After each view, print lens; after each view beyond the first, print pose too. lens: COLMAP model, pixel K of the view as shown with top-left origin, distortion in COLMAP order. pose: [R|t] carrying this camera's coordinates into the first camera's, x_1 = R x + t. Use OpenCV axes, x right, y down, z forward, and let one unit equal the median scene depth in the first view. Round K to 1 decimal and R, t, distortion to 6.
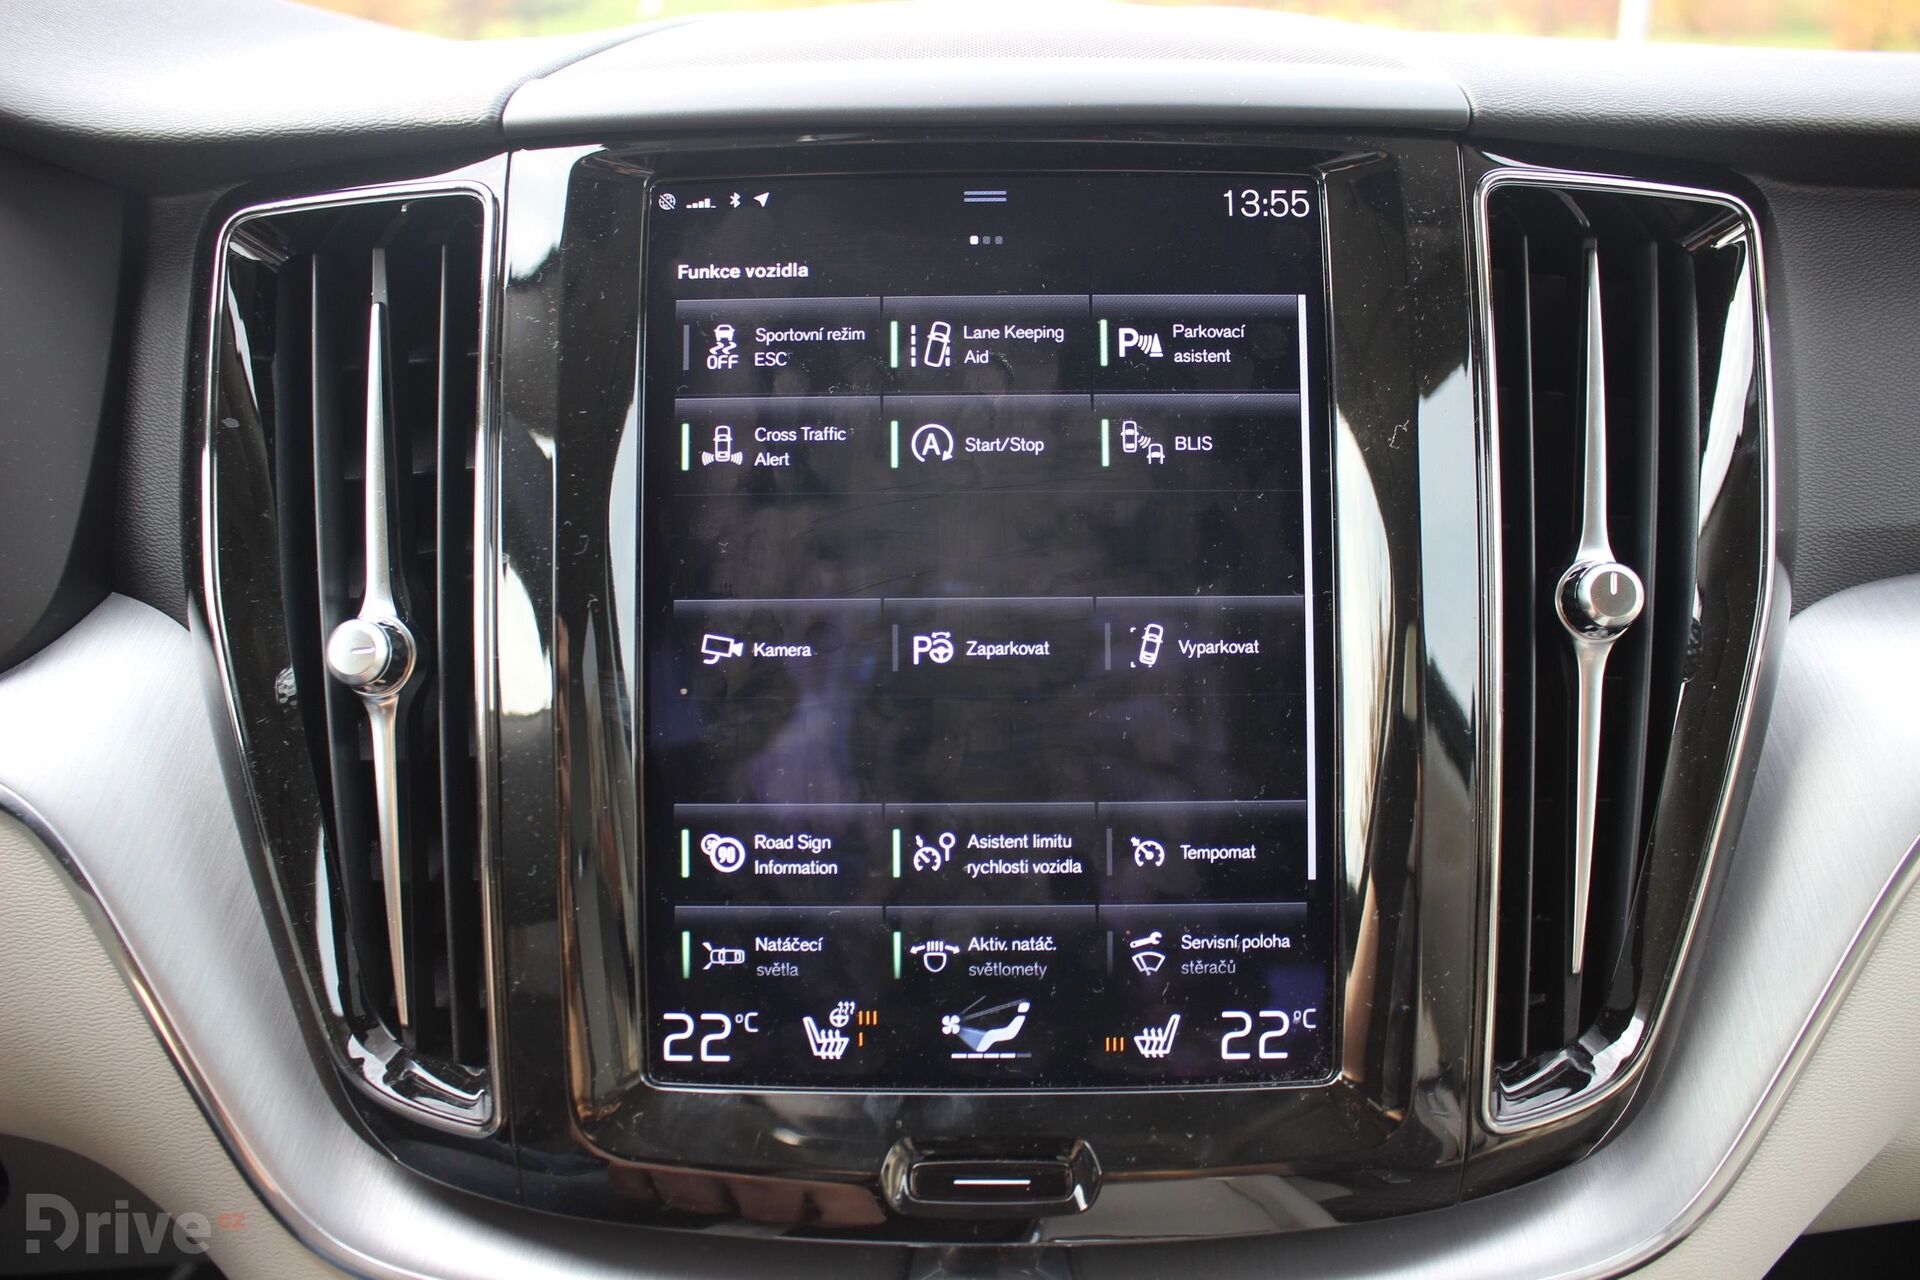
lens RADIAL K [[1586.6, 0, 954.9], [0, 1586.6, 645.1], [0, 0, 1]] dist [-0.166457, 0.105968]
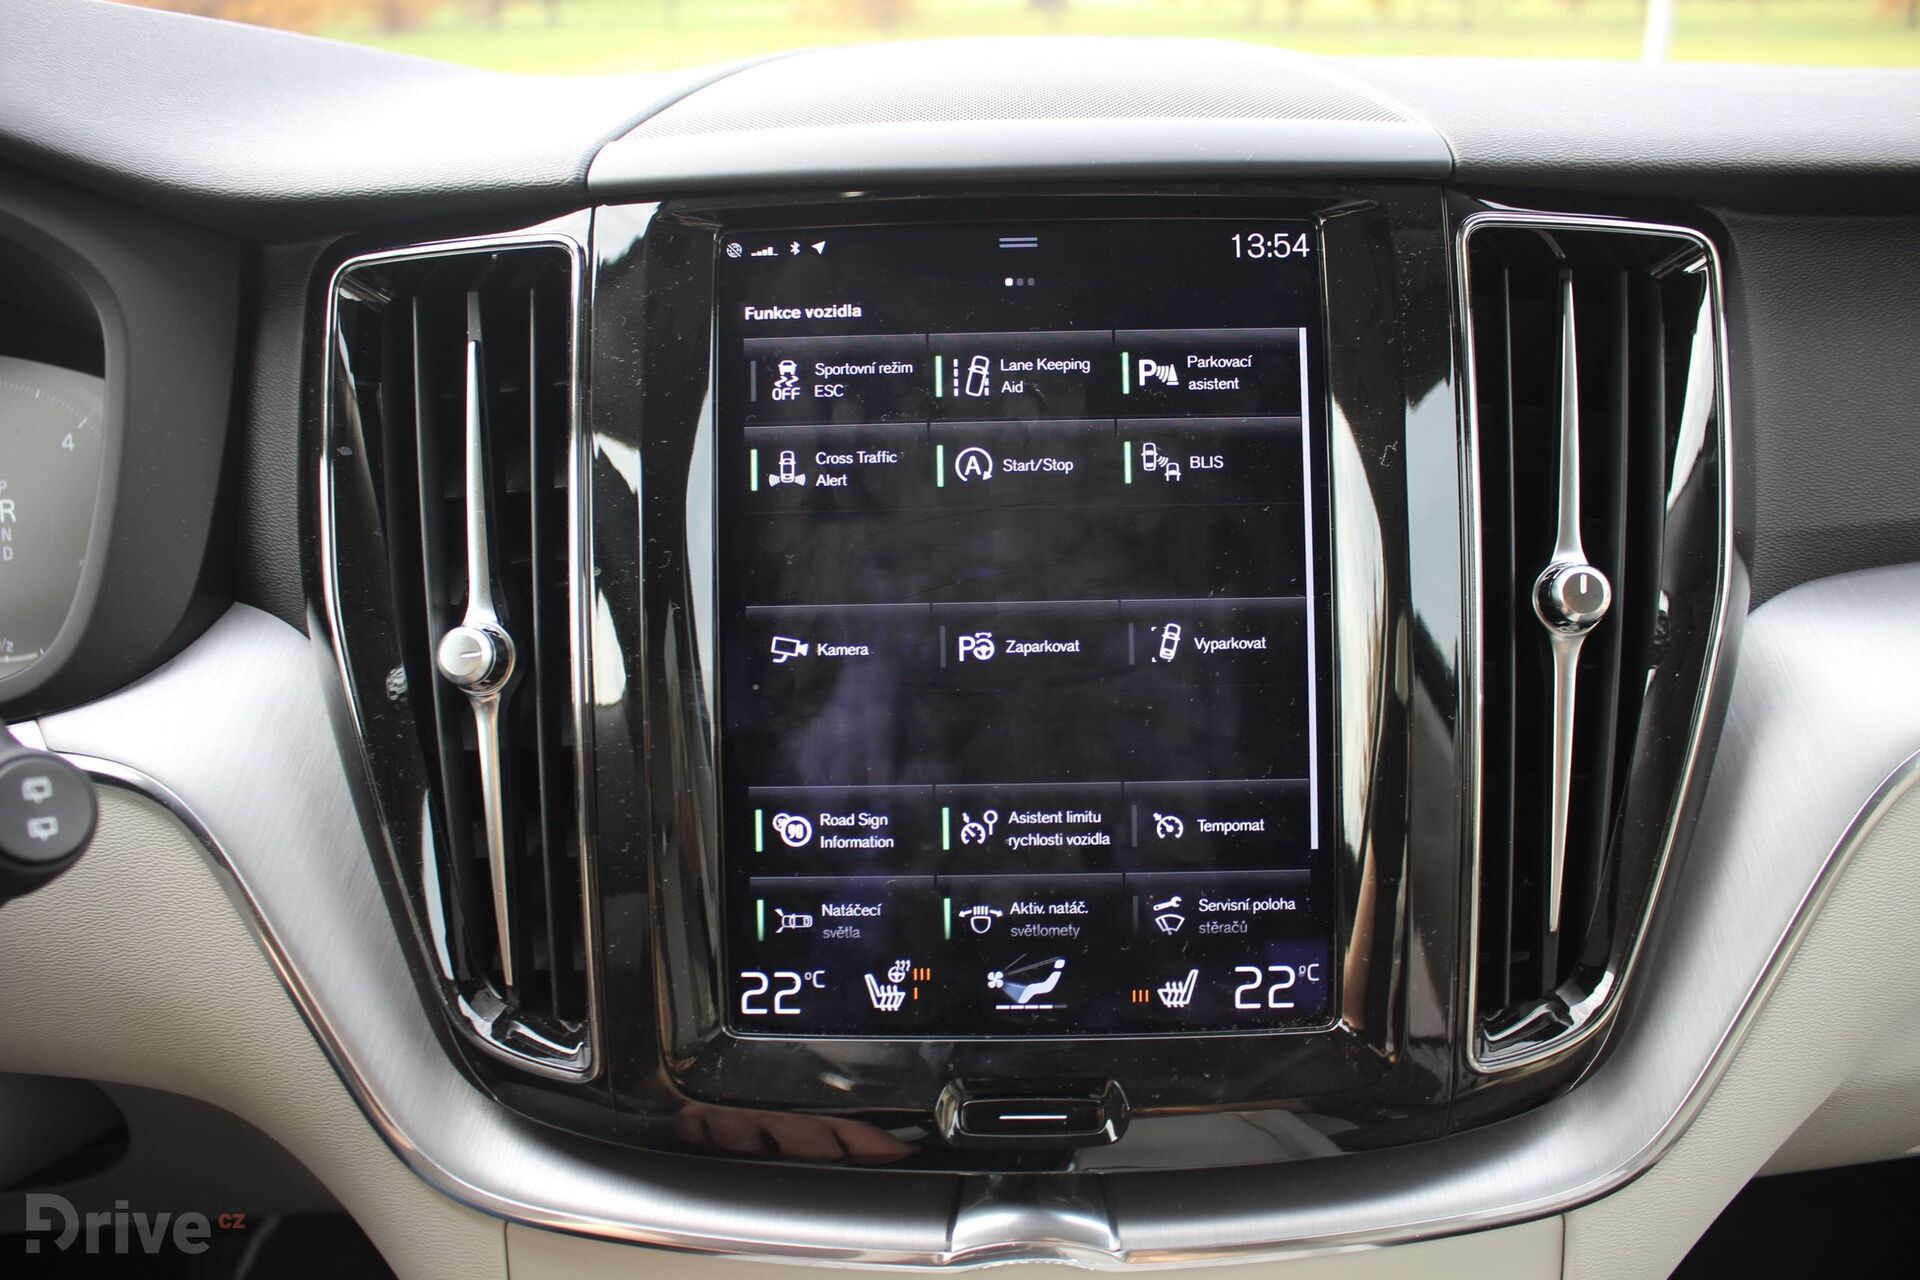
lens RADIAL K [[1586.6, 0, 954.9], [0, 1586.6, 645.1], [0, 0, 1]] dist [-0.166457, 0.105968]
pose [[0.999788, -0.009612, -0.018184, -0.008550], [0.009890, 0.999834, 0.015293, -0.016660], [0.018034, -0.015470, 0.999718, -0.127610]]
